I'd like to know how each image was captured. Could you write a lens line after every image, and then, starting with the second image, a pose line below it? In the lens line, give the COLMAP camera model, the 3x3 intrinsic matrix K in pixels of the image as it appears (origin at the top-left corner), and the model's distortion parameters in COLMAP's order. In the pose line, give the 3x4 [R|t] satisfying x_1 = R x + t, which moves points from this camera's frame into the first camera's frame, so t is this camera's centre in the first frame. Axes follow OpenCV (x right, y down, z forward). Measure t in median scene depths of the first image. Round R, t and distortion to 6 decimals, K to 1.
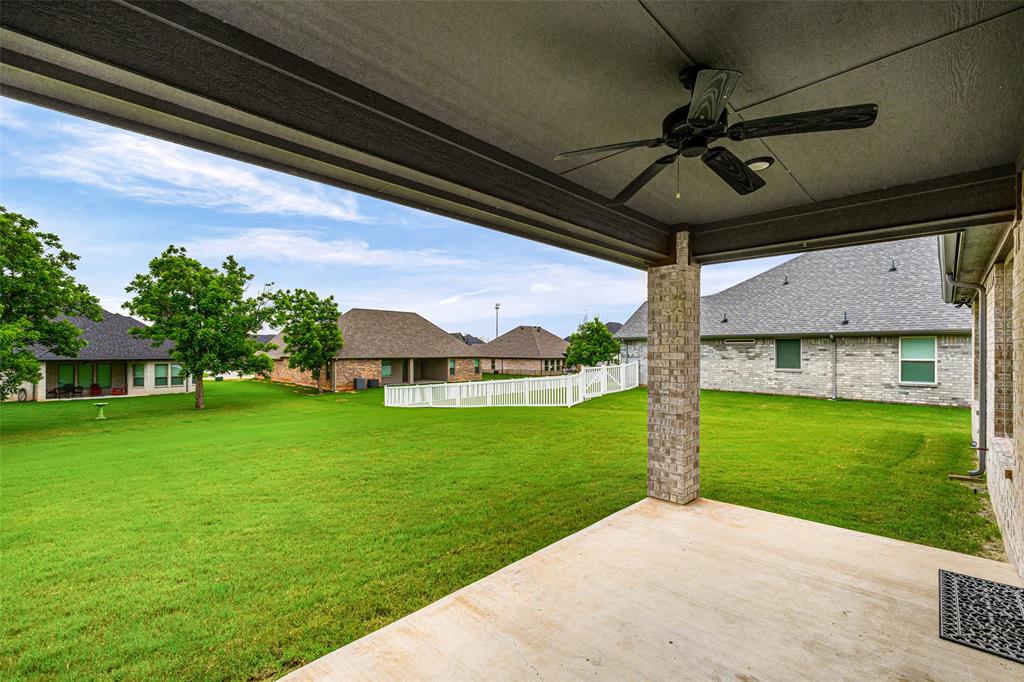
lens RADIAL K [[431.4, 0, 498.5], [0, 431.4, 350.9], [0, 0, 1]] dist [0.000531, -0.000079]
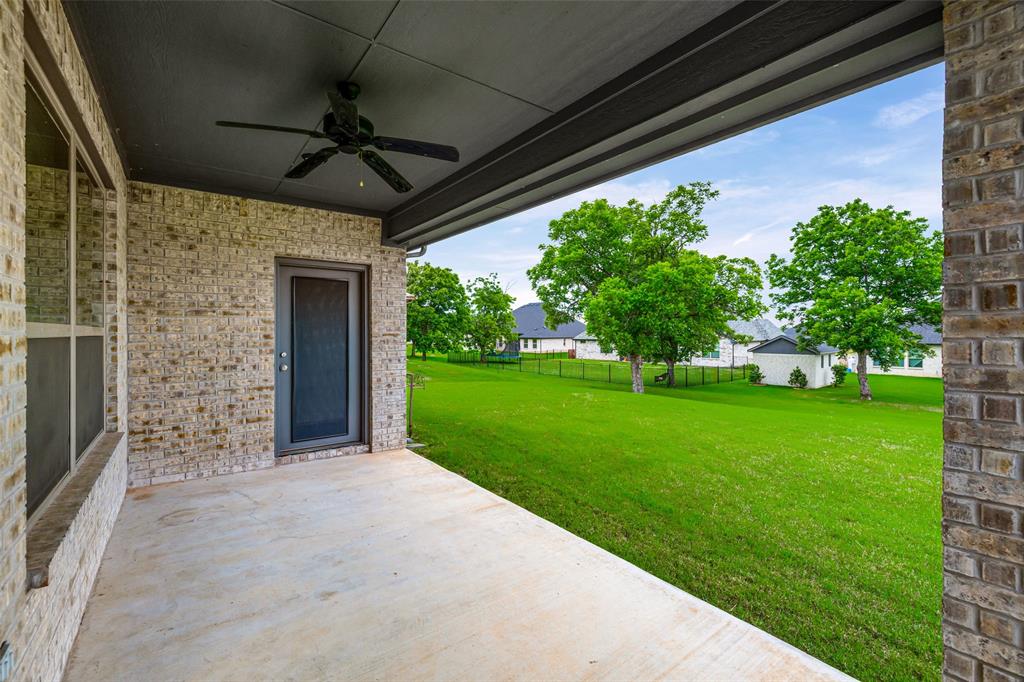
lens RADIAL K [[433.4, 0, 511.6], [0, 433.4, 337.2], [0, 0, 1]] dist [-0.000511, -0.000186]
pose [[-0.127255, 0.011021, -0.991809, 0.718559], [0.000489, 0.999939, 0.011048, 0.030218], [0.991870, 0.000921, -0.127253, 0.710648]]
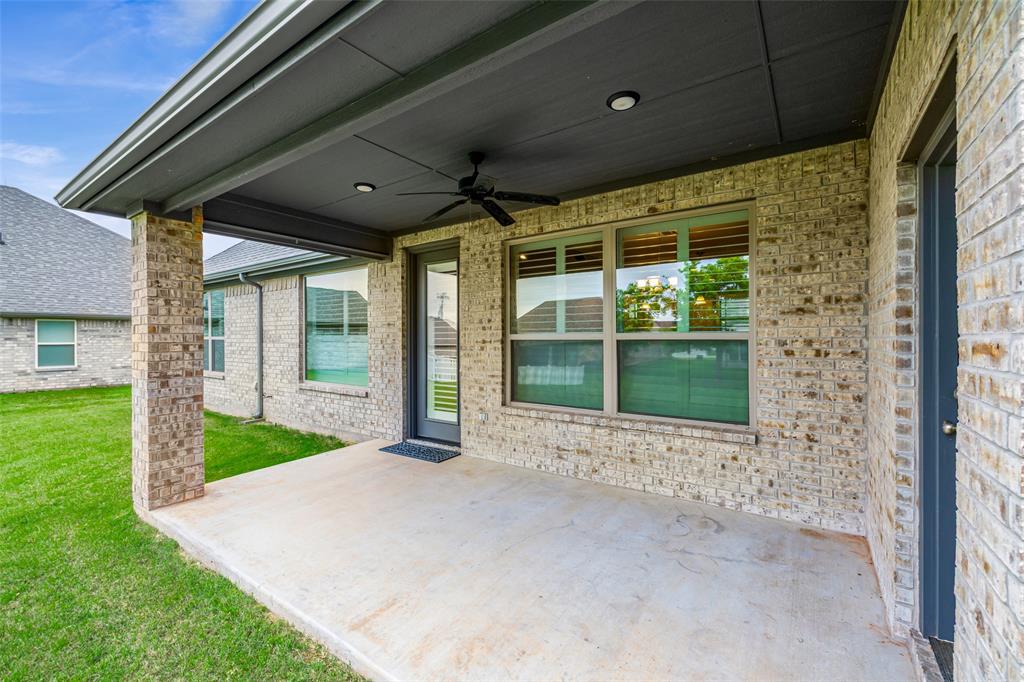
lens RADIAL K [[433.4, 0, 511.6], [0, 433.4, 337.2], [0, 0, 1]] dist [-0.000511, -0.000186]
pose [[-0.184045, 0.000393, 0.982918, -0.544744], [0.003460, 0.999994, 0.000248, 0.029054], [-0.982912, 0.003447, -0.184046, 0.513402]]
